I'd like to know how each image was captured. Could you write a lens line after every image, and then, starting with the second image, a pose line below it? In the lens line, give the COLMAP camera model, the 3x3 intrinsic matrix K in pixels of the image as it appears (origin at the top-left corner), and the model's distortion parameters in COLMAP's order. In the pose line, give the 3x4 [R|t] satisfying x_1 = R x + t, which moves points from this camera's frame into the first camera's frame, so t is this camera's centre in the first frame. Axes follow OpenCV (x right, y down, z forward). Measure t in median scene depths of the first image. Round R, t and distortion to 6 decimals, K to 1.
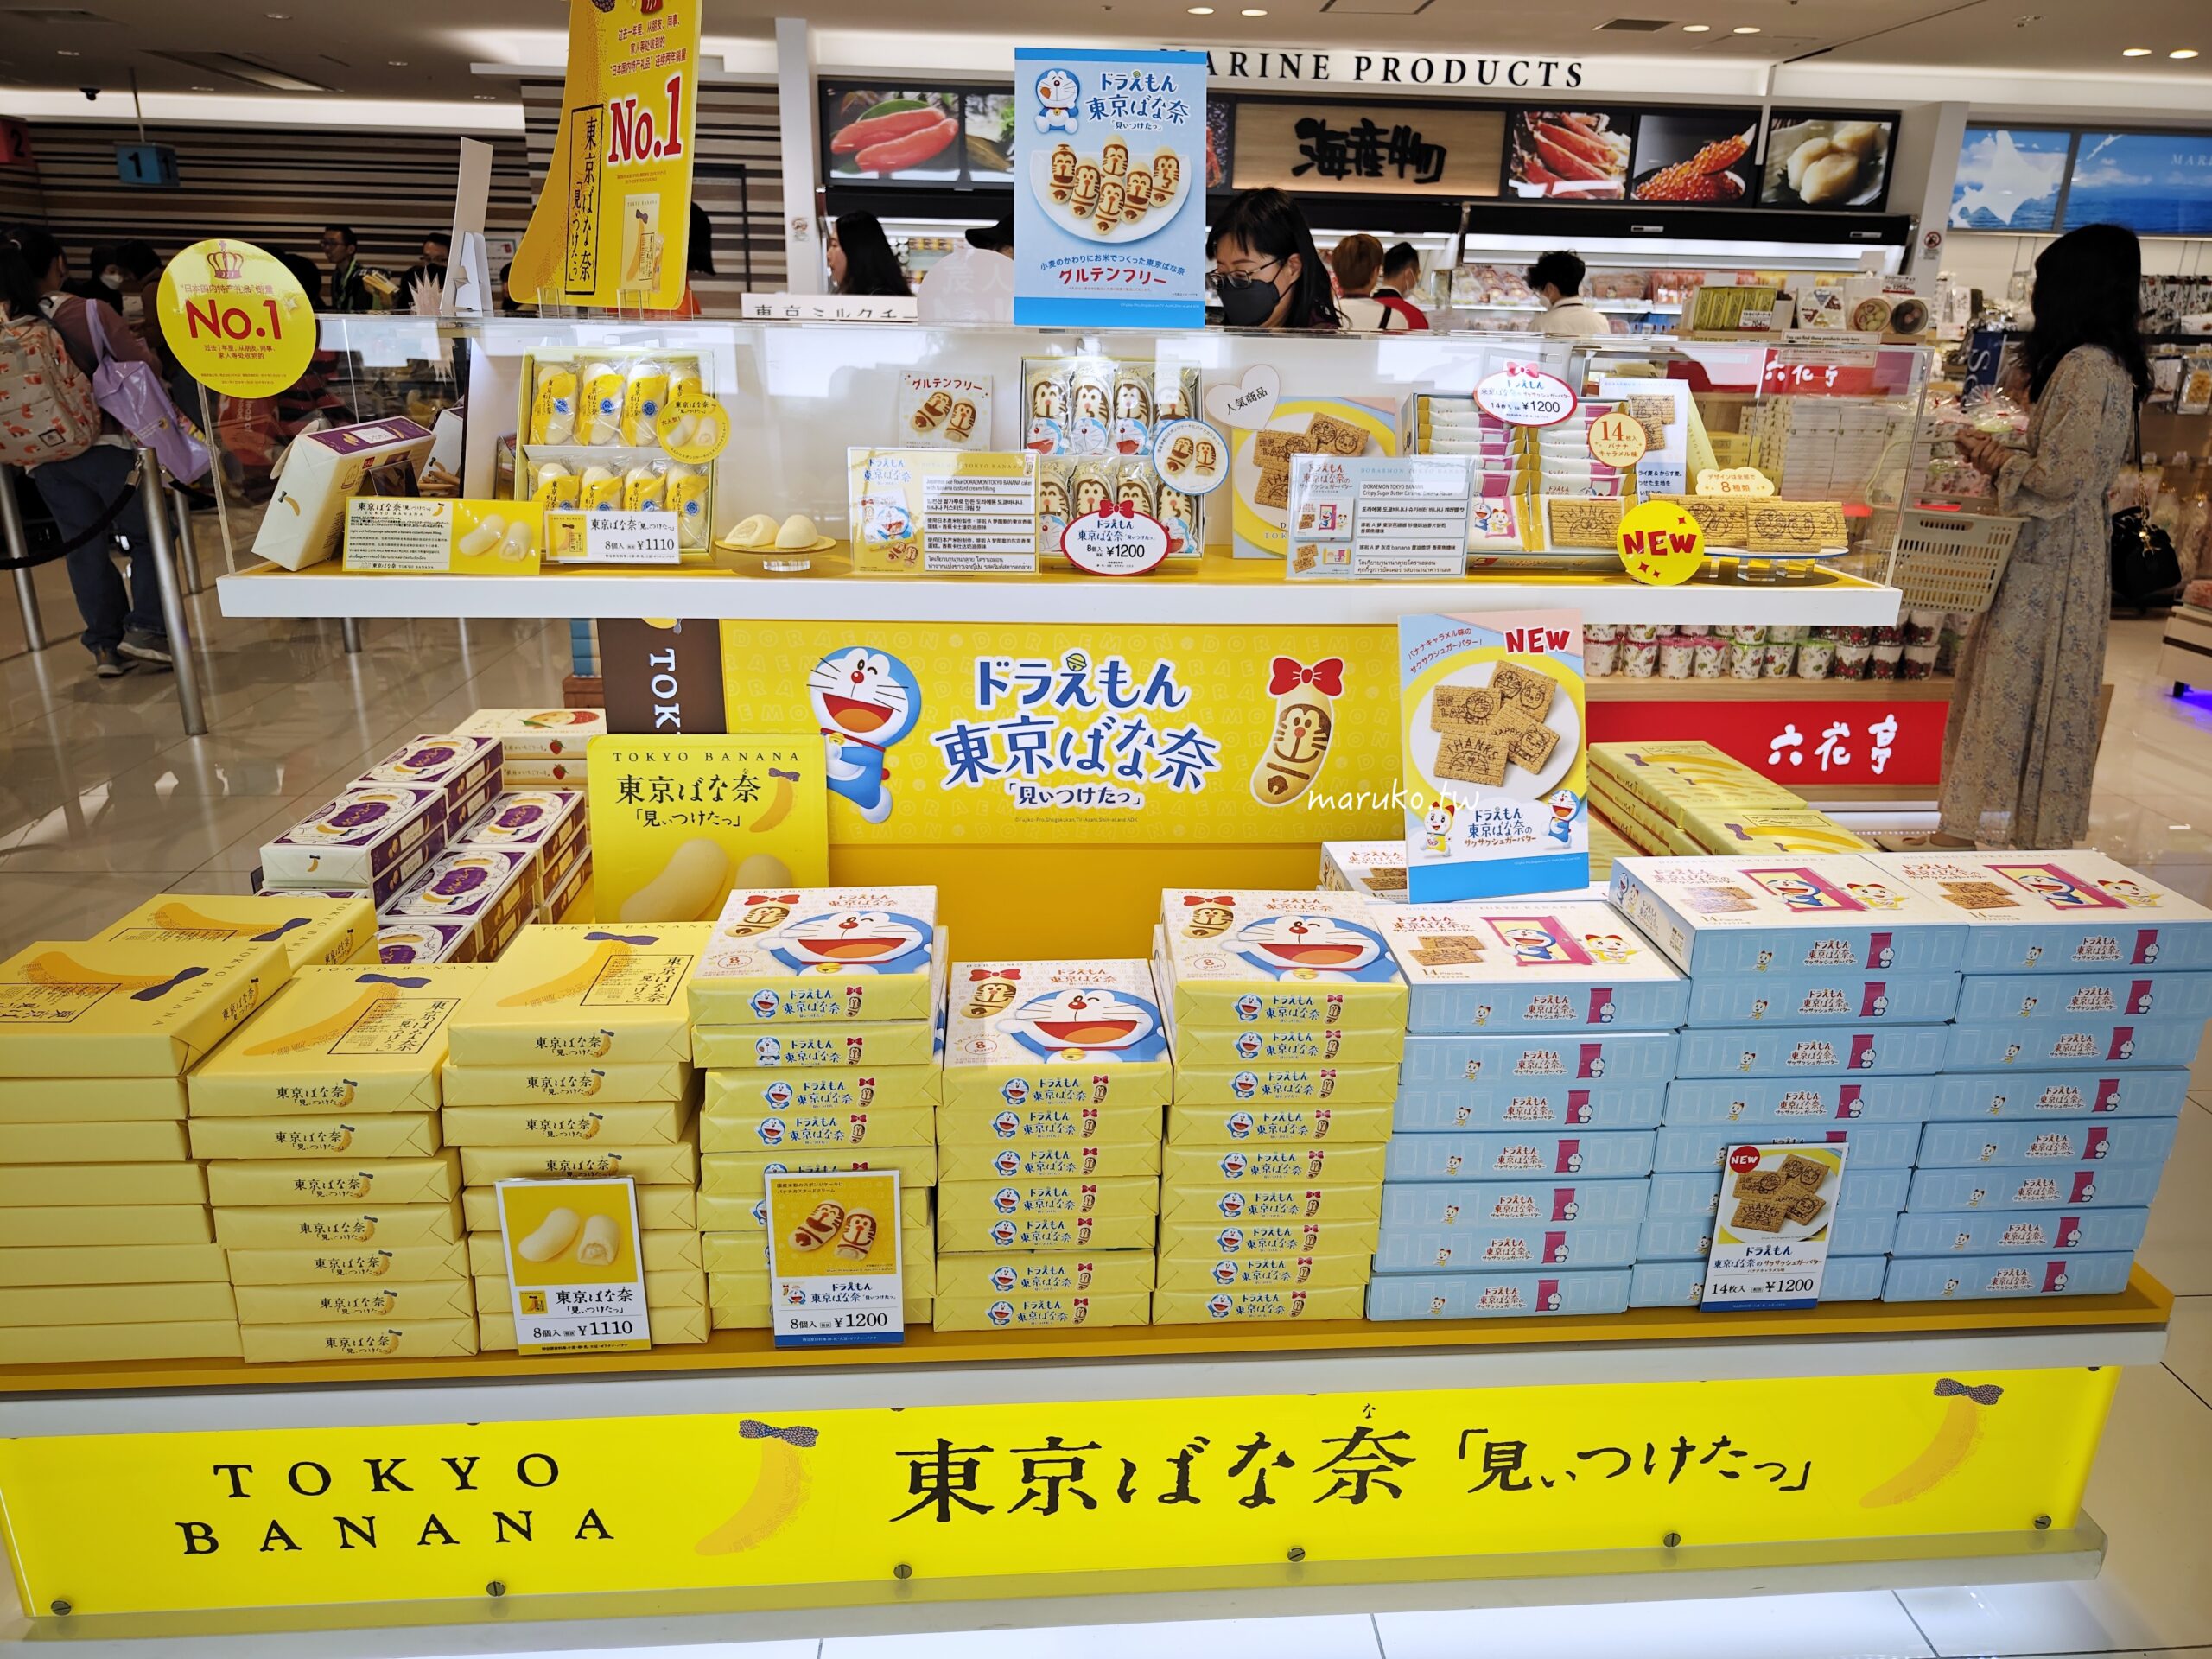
lens RADIAL K [[1461.3, 0, 1106.0], [0, 1461.3, 829.5], [0, 0, 1]] dist [0.029018, -0.039129]
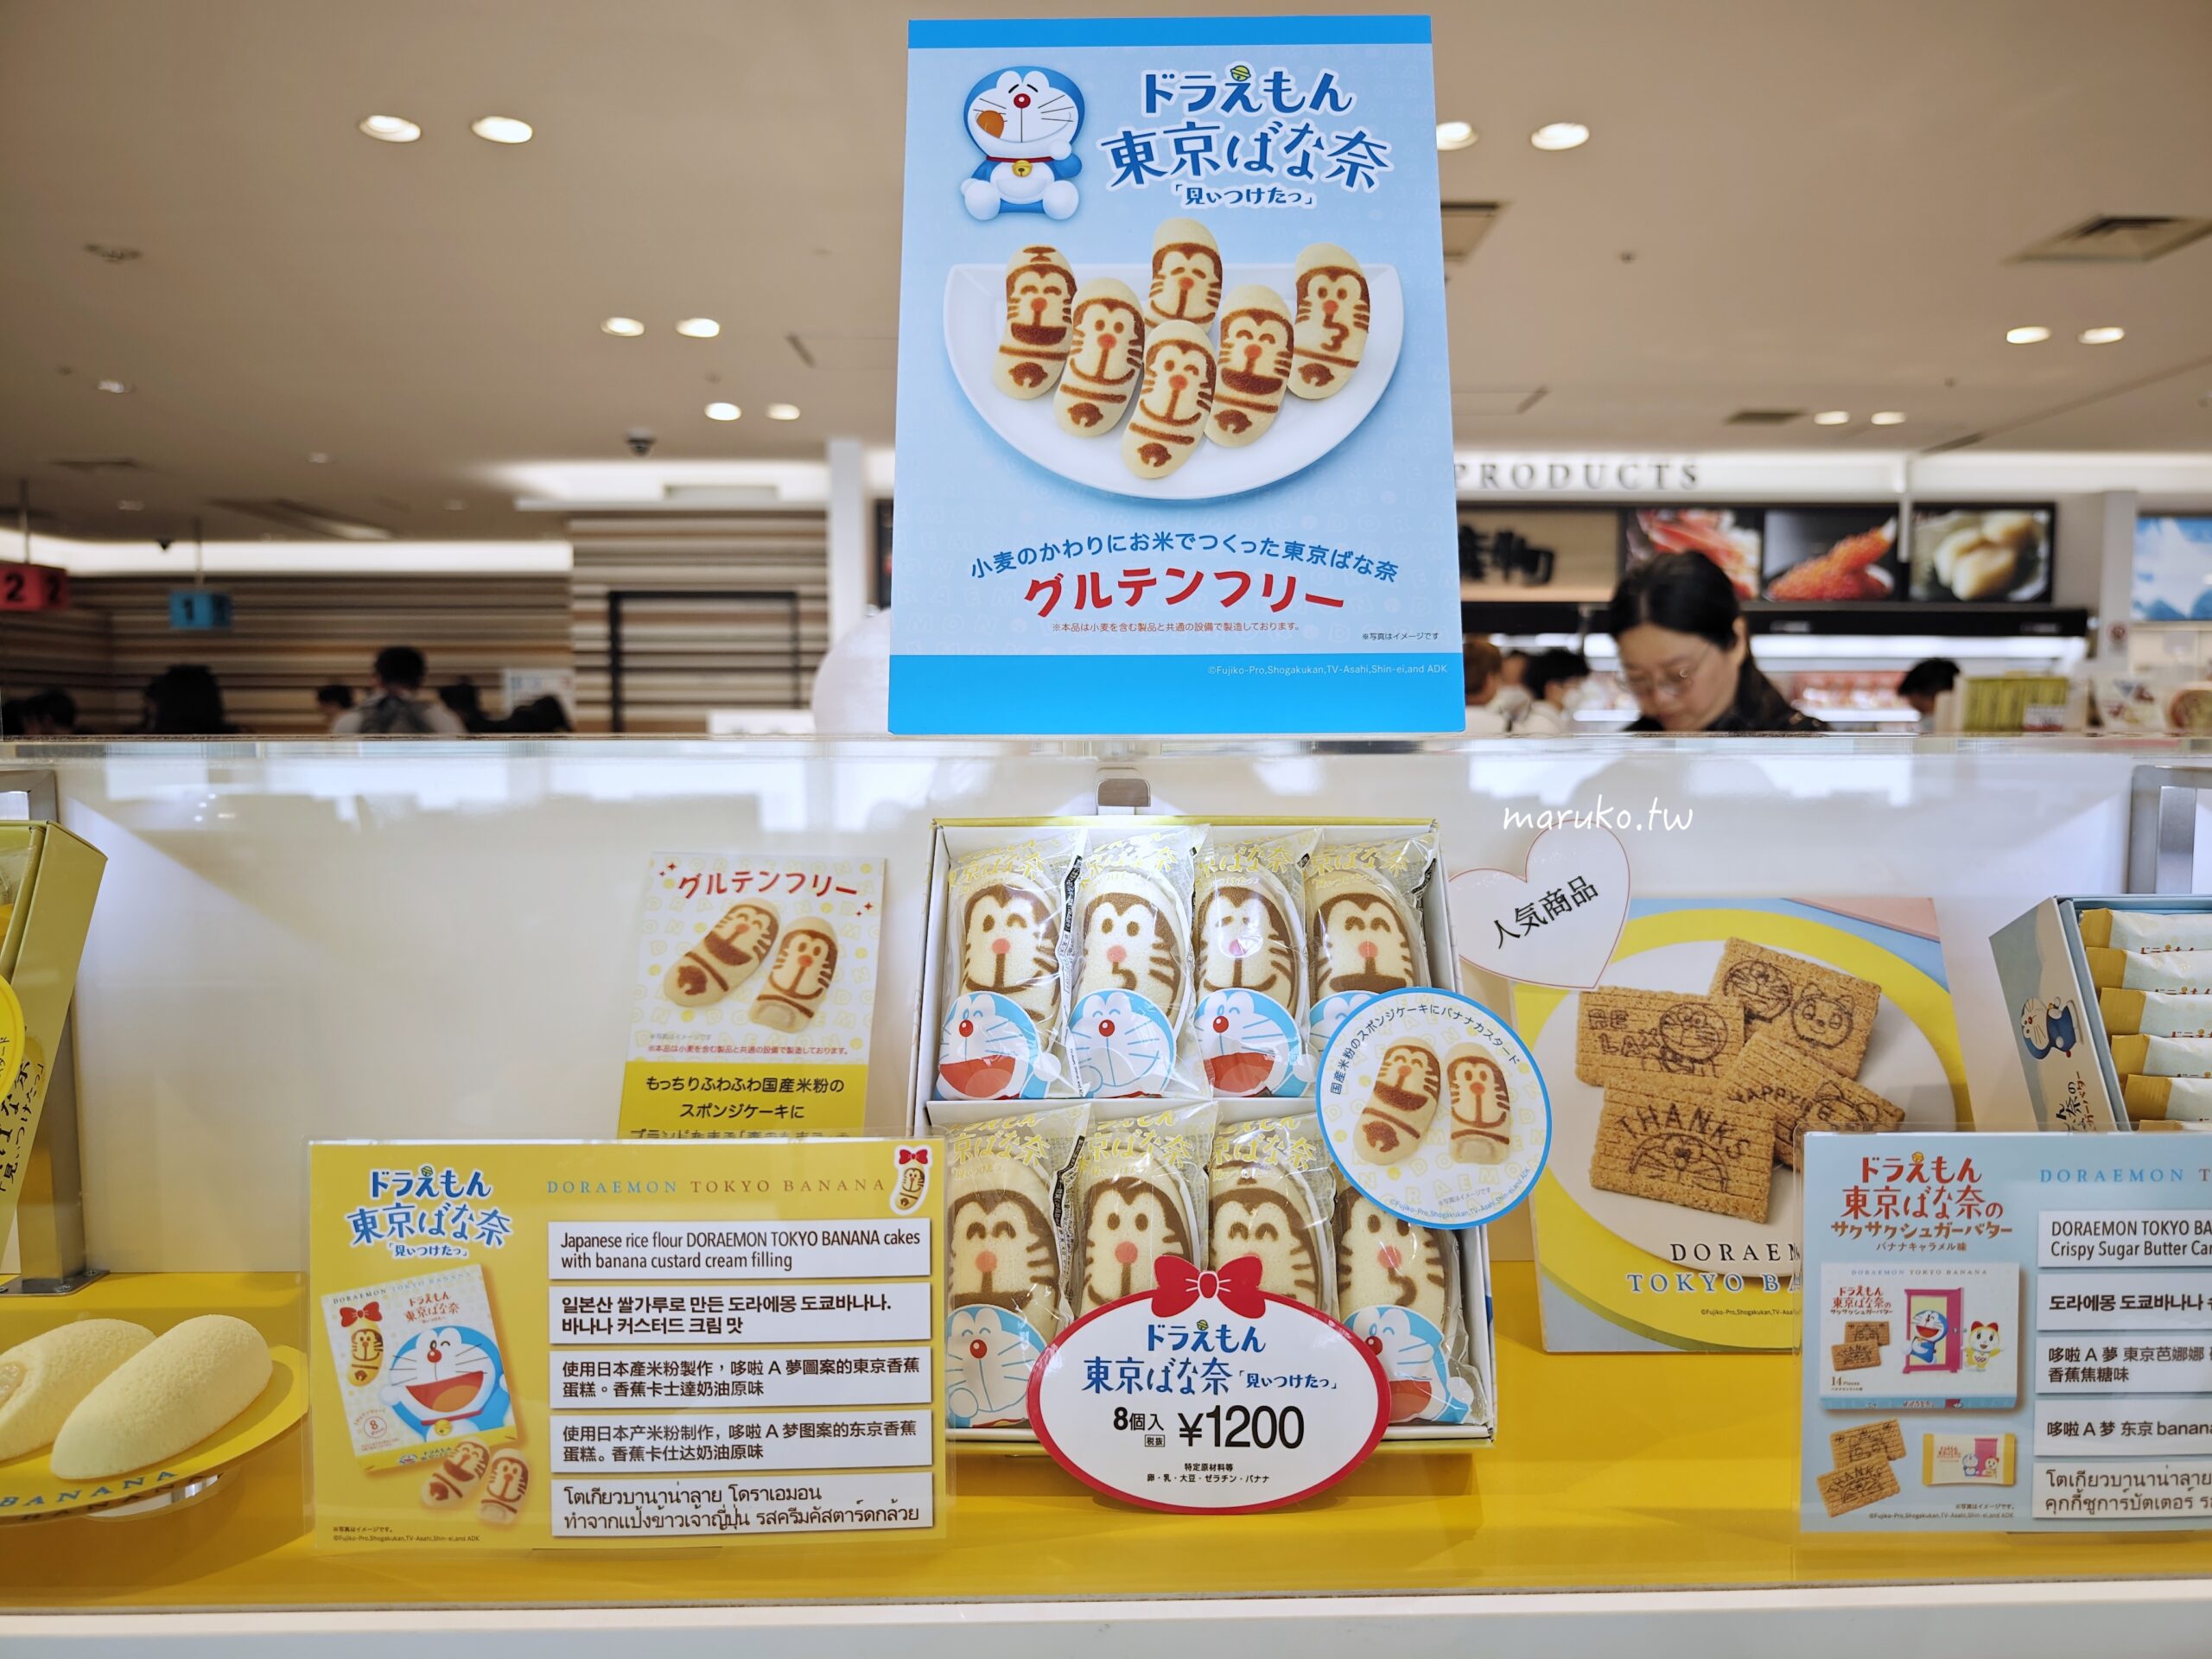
lens RADIAL K [[1318.2, 0, 1117.3], [0, 1318.2, 889.6], [0, 0, 1]] dist [0.073323, -0.132261]
pose [[0.998242, -0.017490, -0.056632, 0.005238], [0.004477, 0.974991, -0.222199, -0.236271], [0.059102, 0.221555, 0.973355, 0.699656]]
